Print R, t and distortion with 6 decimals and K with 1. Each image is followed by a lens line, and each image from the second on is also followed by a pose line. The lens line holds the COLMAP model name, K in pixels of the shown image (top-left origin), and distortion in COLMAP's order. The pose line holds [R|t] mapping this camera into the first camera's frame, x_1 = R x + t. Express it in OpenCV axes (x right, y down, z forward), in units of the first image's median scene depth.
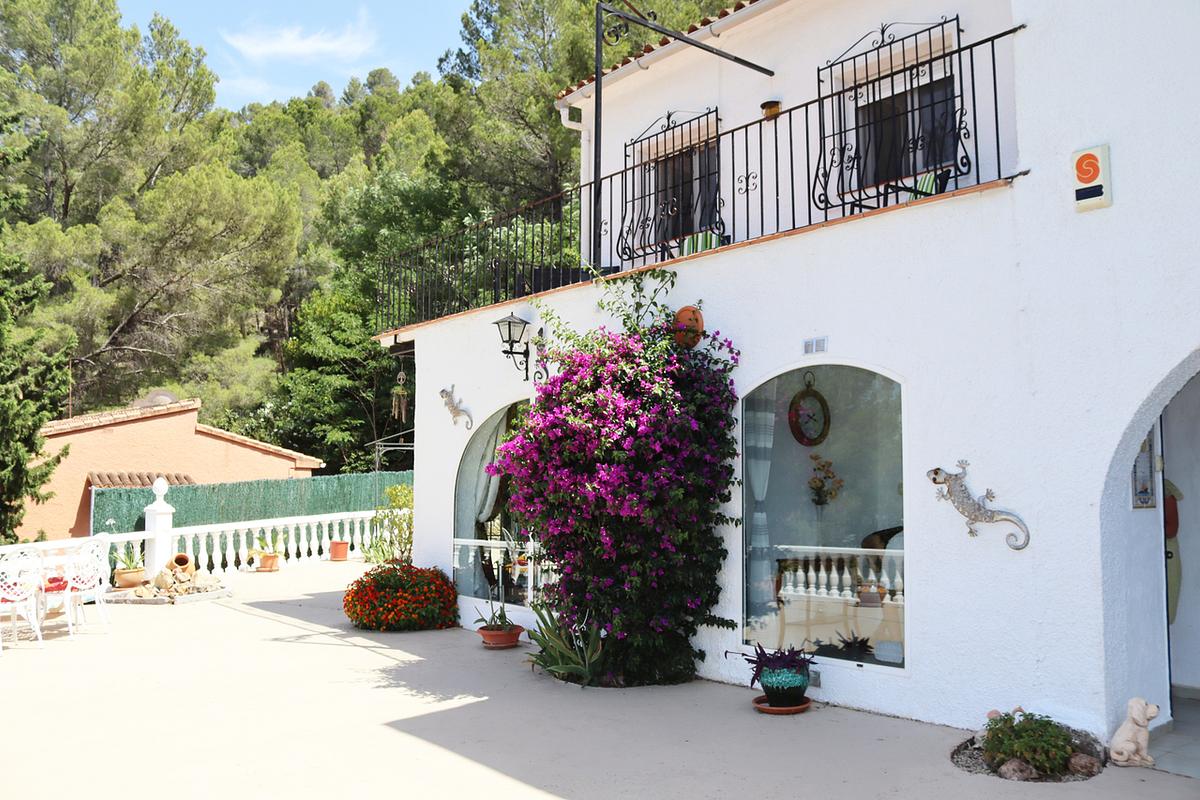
lens RADIAL K [[1000.0, 0, 600.0], [0, 1000.0, 400.0], [0, 0, 1]] dist [-0.194844, 0.183362]
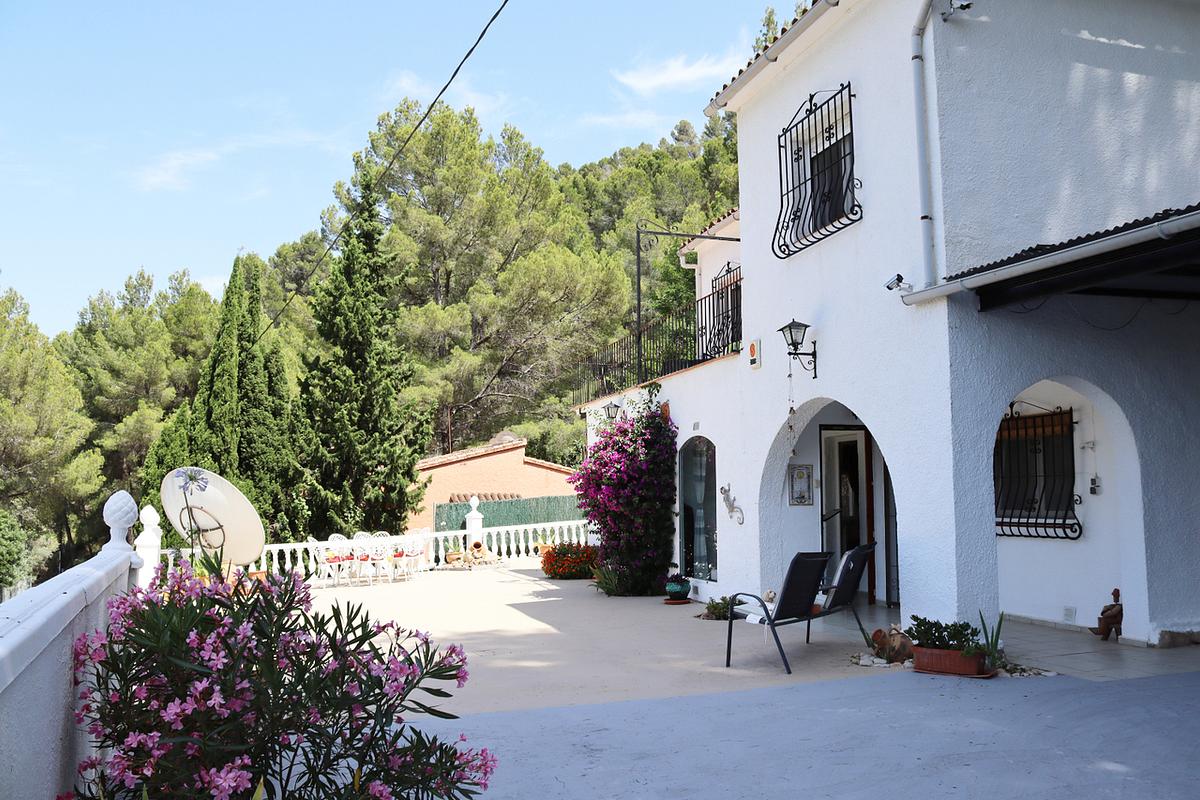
lens RADIAL K [[1000.0, 0, 600.0], [0, 1000.0, 400.0], [0, 0, 1]] dist [-0.194844, 0.183362]
pose [[0.922689, -0.049166, -0.382397, 0.212541], [0.044203, 0.998786, -0.021759, -0.018793], [0.383002, 0.003174, 0.923742, -0.248693]]
